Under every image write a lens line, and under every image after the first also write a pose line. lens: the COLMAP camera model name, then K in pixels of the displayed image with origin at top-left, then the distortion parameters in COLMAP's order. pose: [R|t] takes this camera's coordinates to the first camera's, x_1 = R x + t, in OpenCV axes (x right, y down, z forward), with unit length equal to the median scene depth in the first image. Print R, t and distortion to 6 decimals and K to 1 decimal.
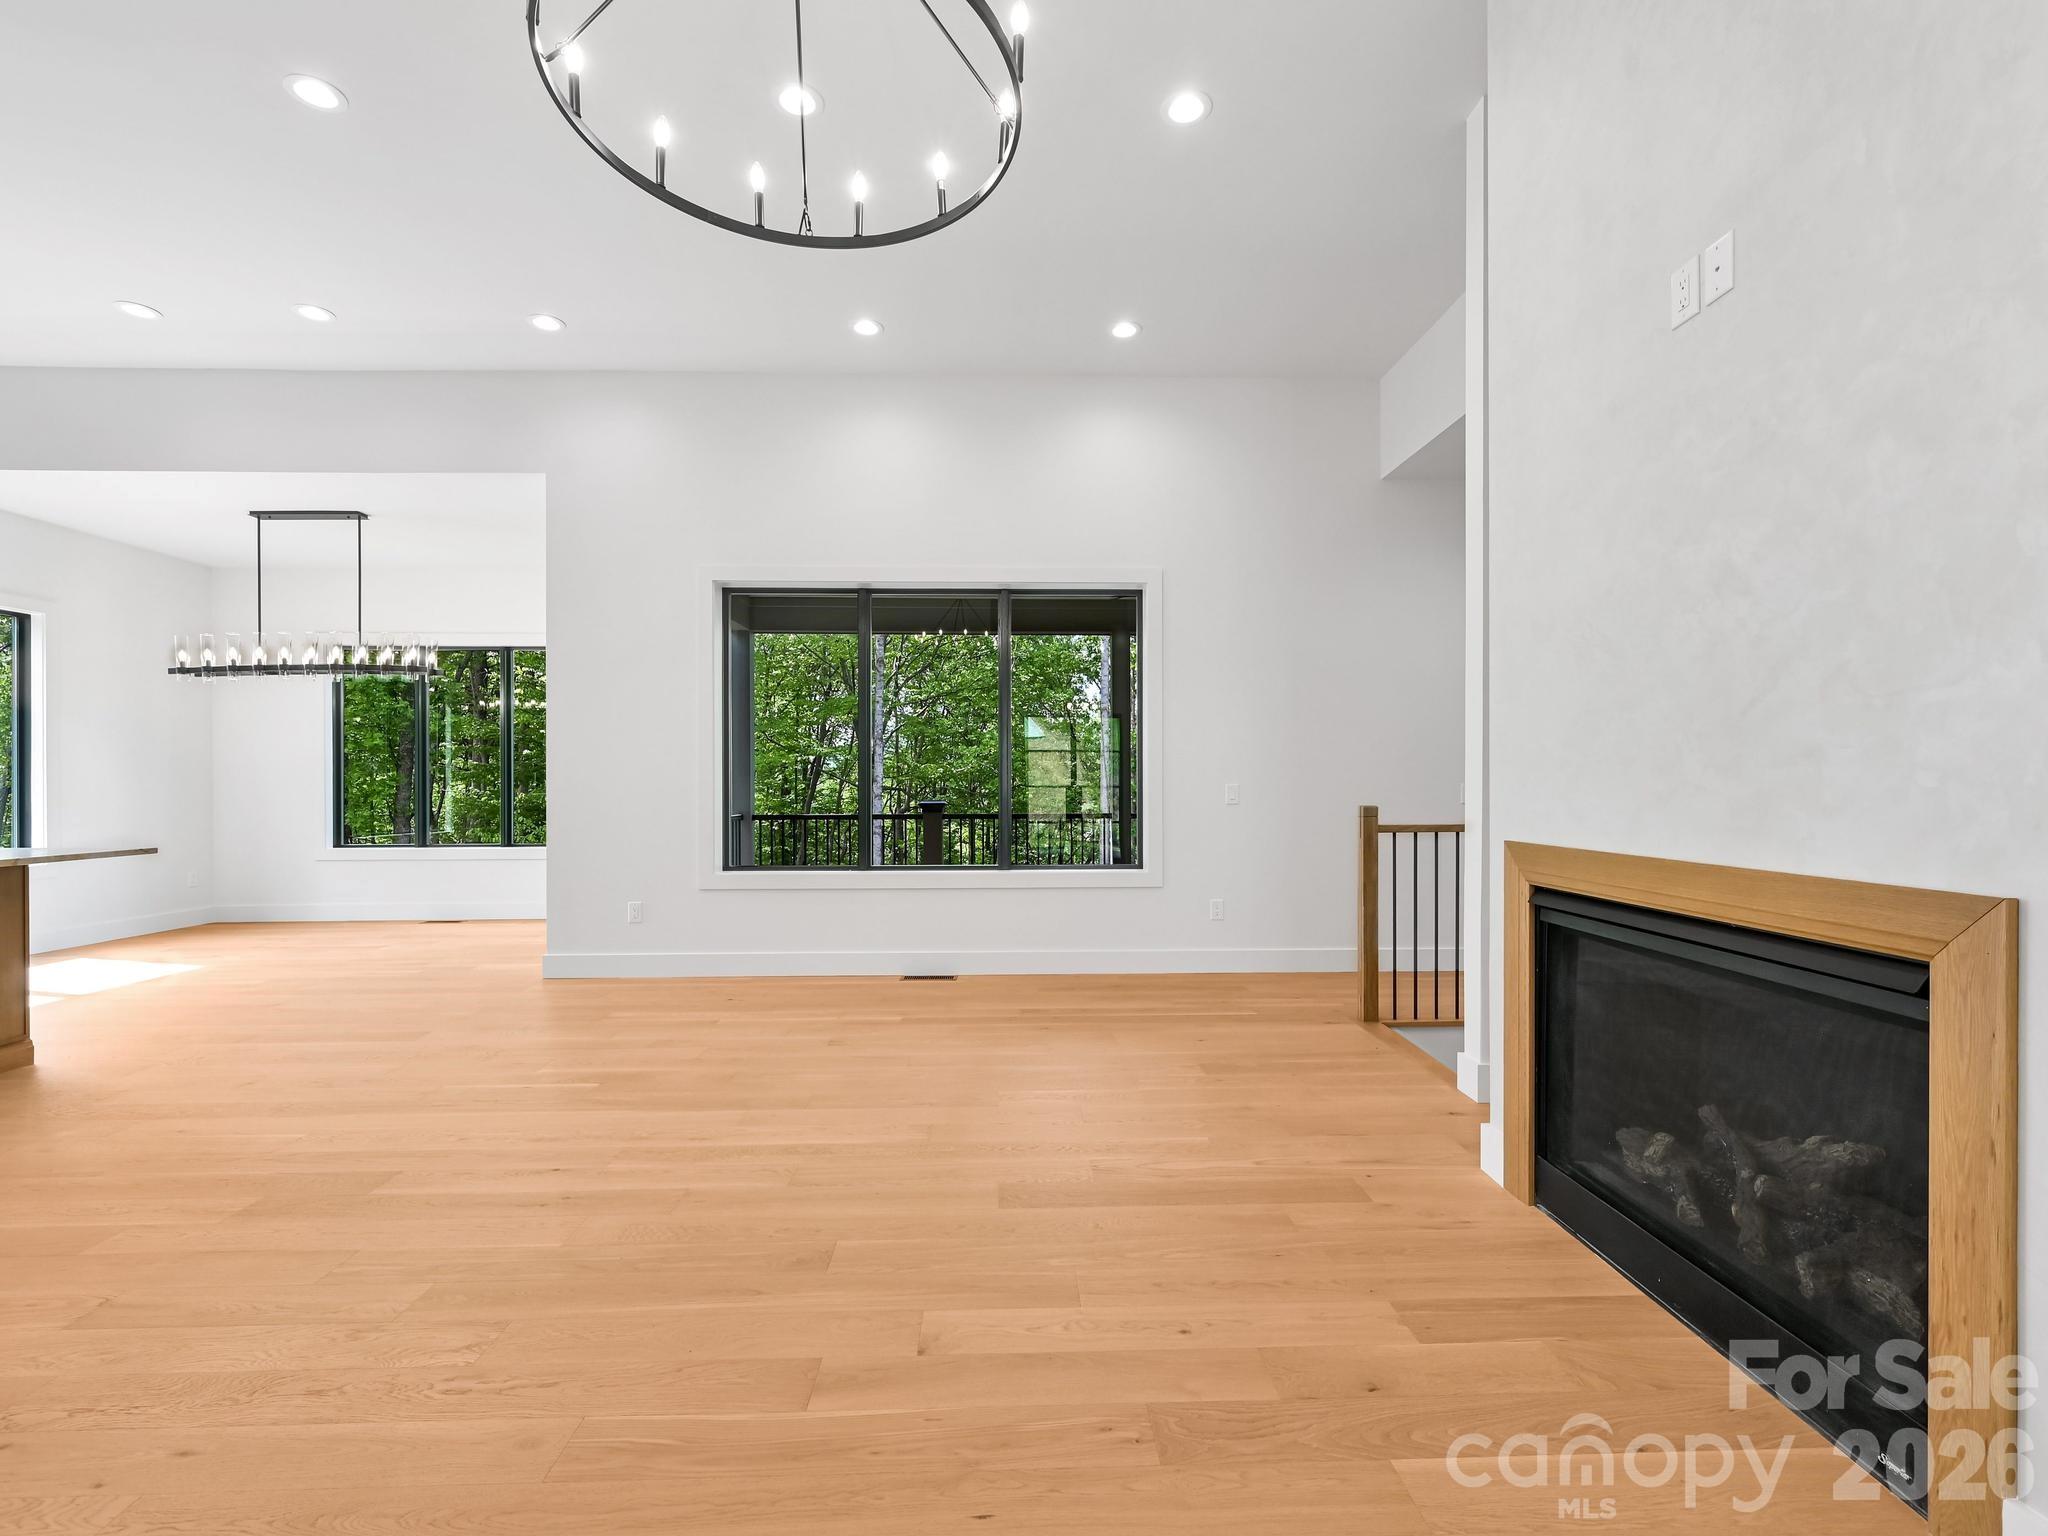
lens RADIAL K [[955.4, 0, 1019.7], [0, 955.4, 792.3], [0, 0, 1]] dist [-0.002323, 0.001479]
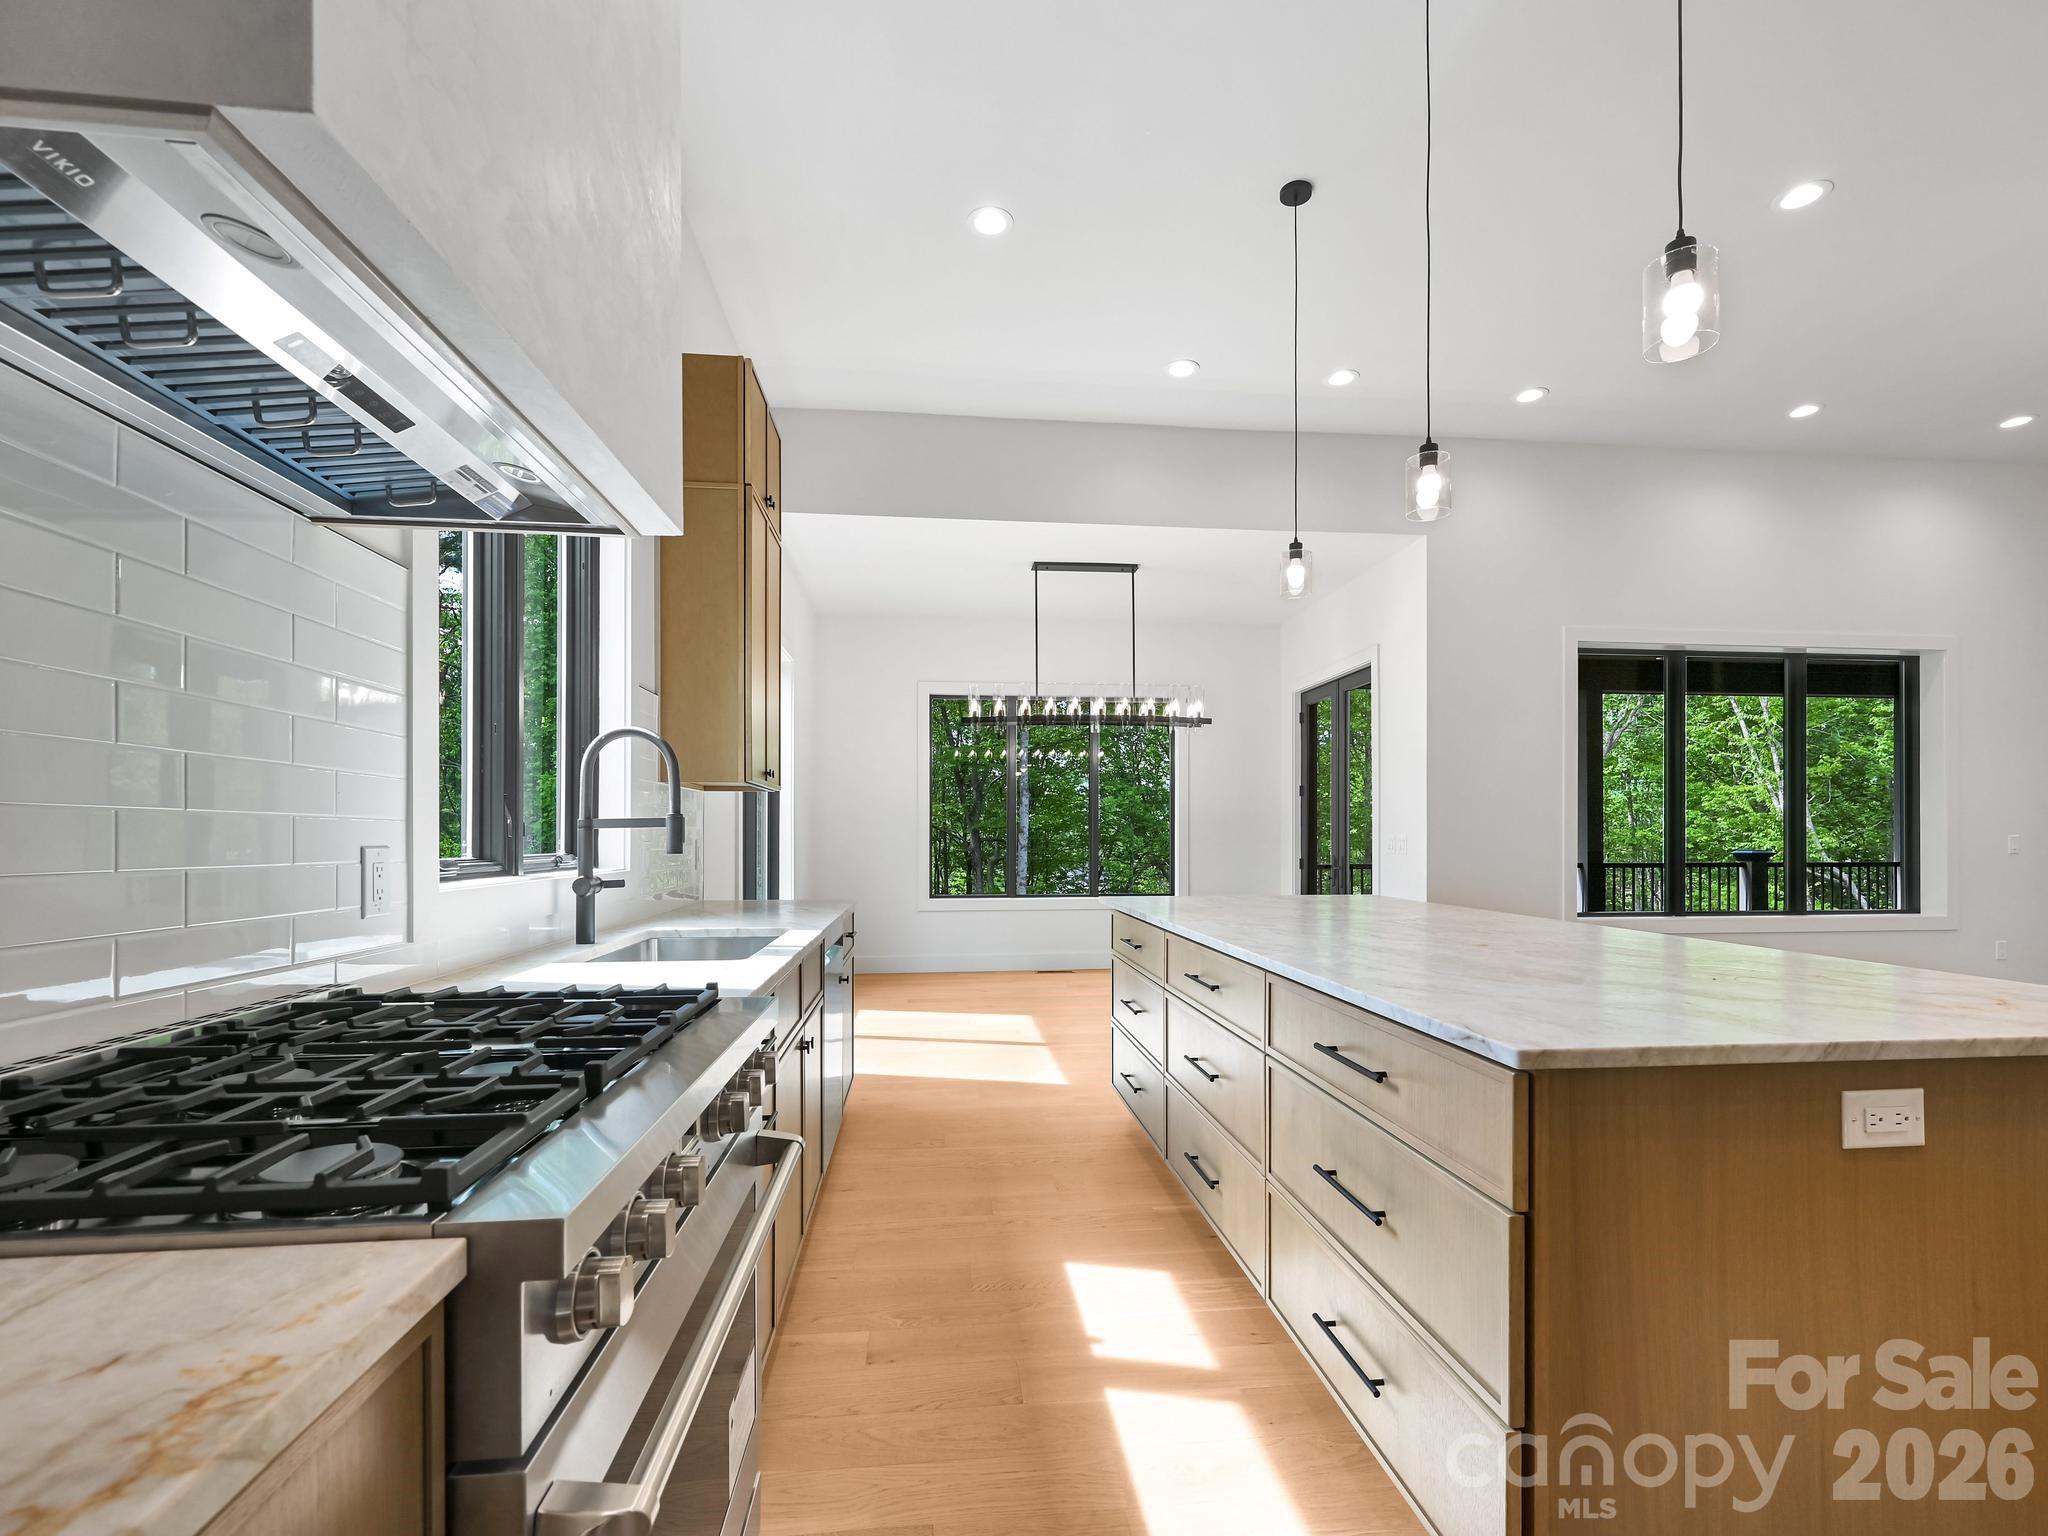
lens RADIAL K [[955.4, 0, 1039.0], [0, 955.4, 830.2], [0, 0, 1]] dist [-0.002323, 0.001479]
pose [[0.996690, 0.001301, 0.081284, -0.909348], [-0.000173, 0.999904, -0.013878, 0.001417], [-0.081294, 0.013818, 0.996594, 0.003131]]
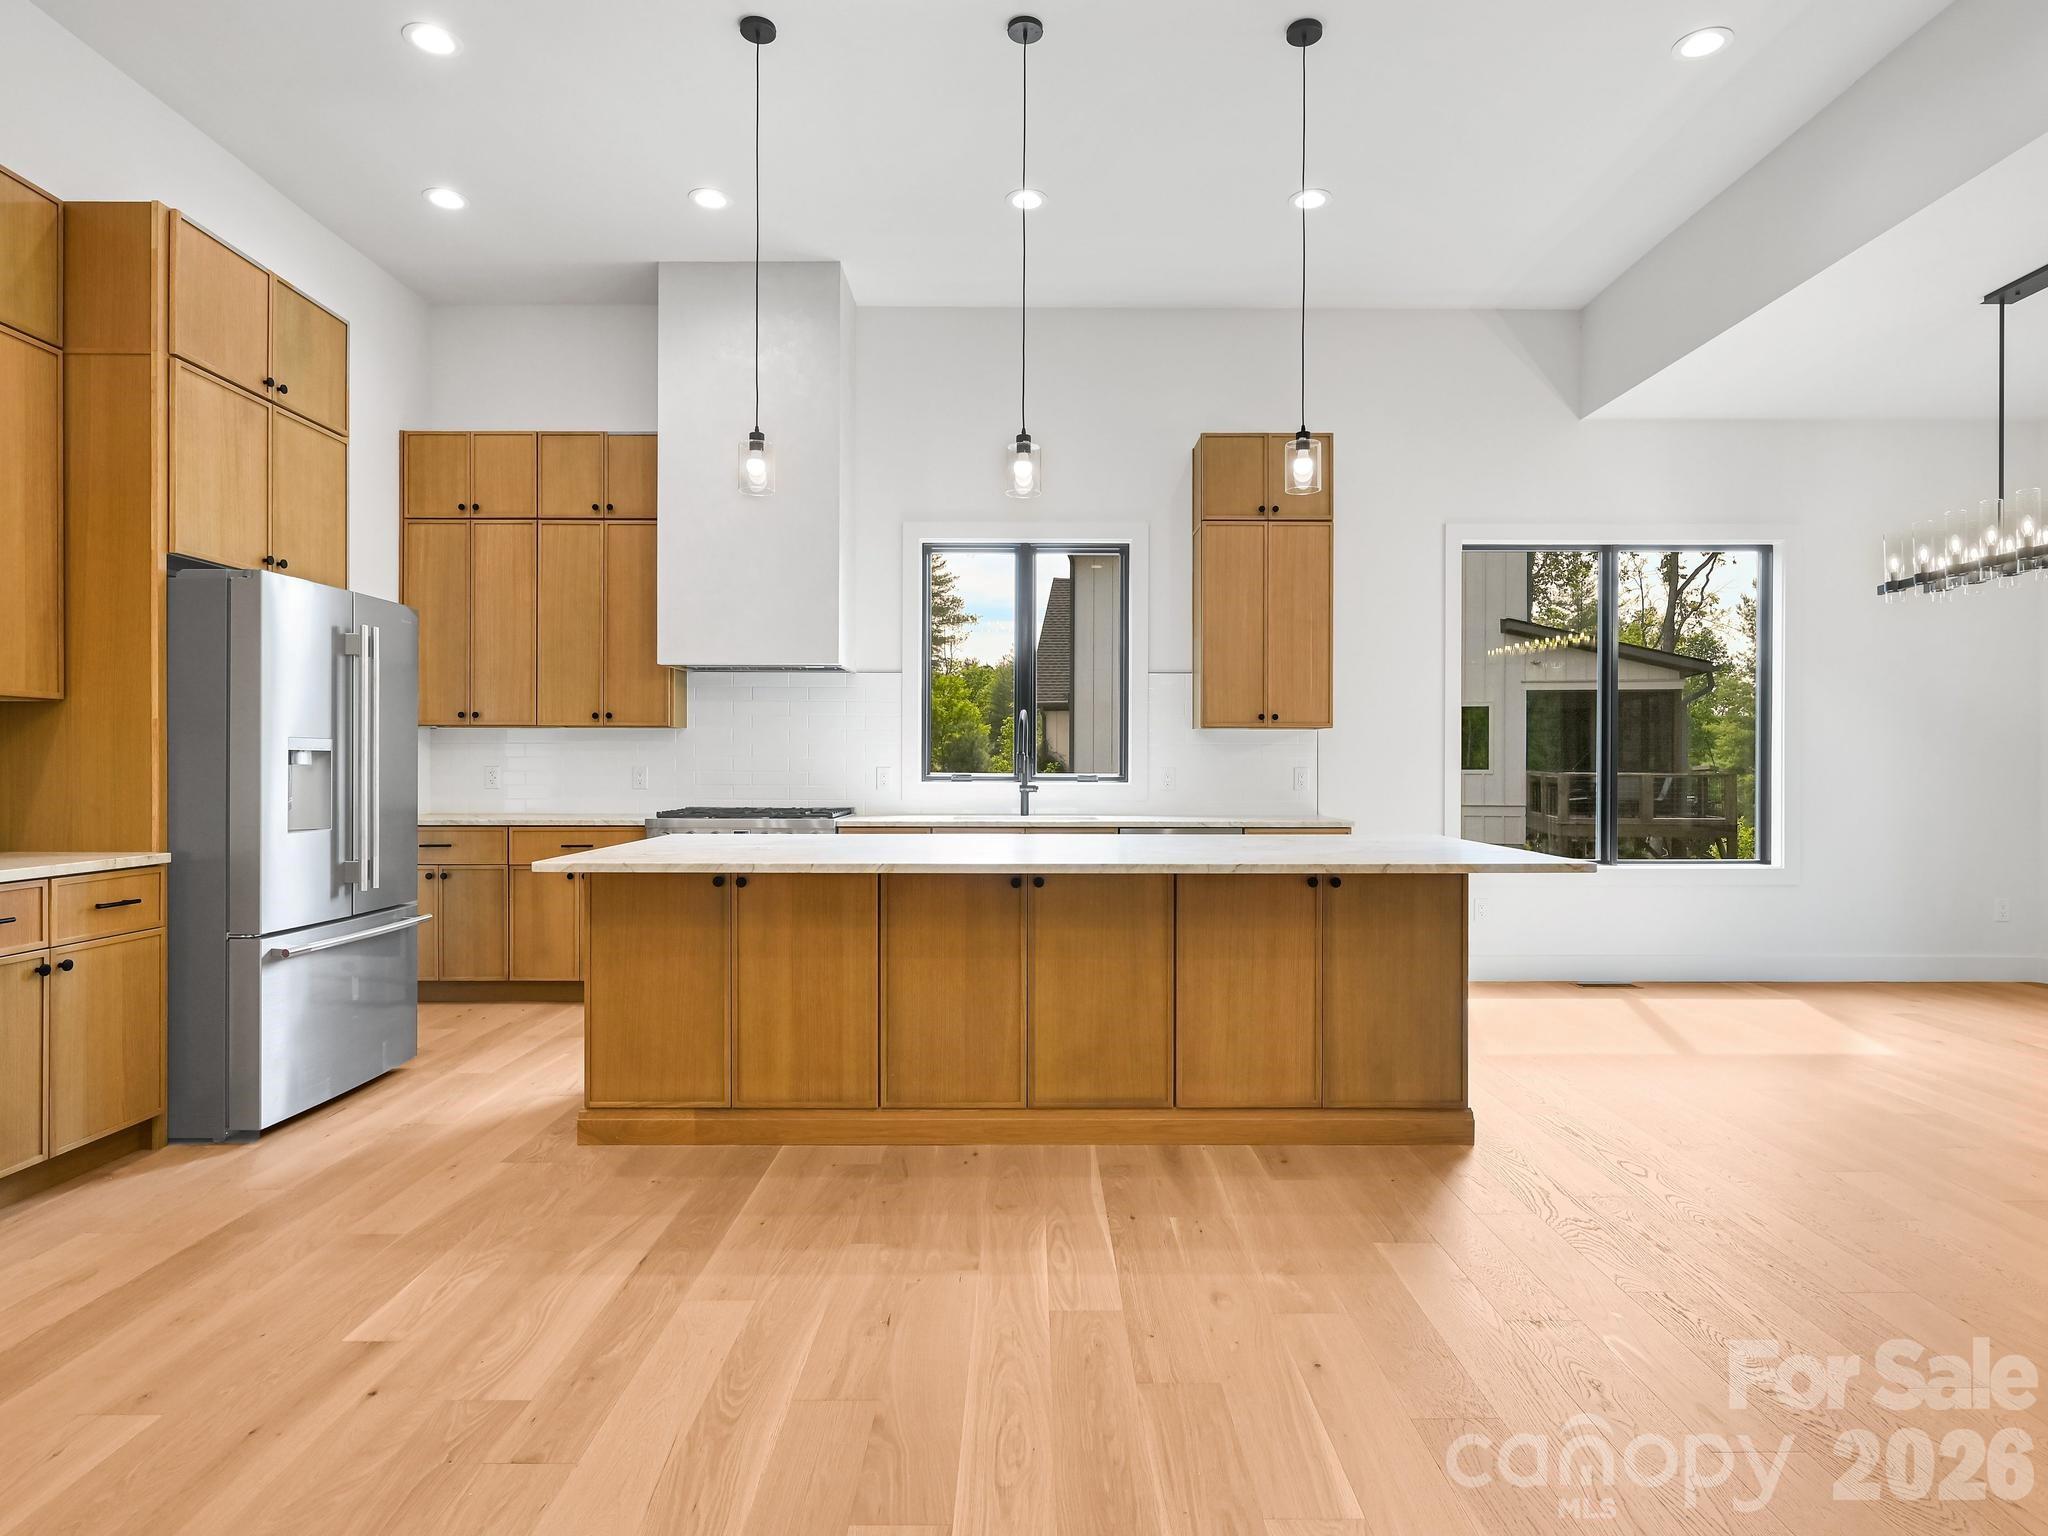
lens RADIAL K [[1109.2, 0, 1044.9], [0, 1109.2, 775.6], [0, 0, 1]] dist [-0.005339, 0.000238]
pose [[-0.025169, 0.009728, -0.999636, -0.102729], [-0.007438, 0.999923, 0.009918, -0.001678], [0.999656, 0.007685, -0.025095, 0.438390]]
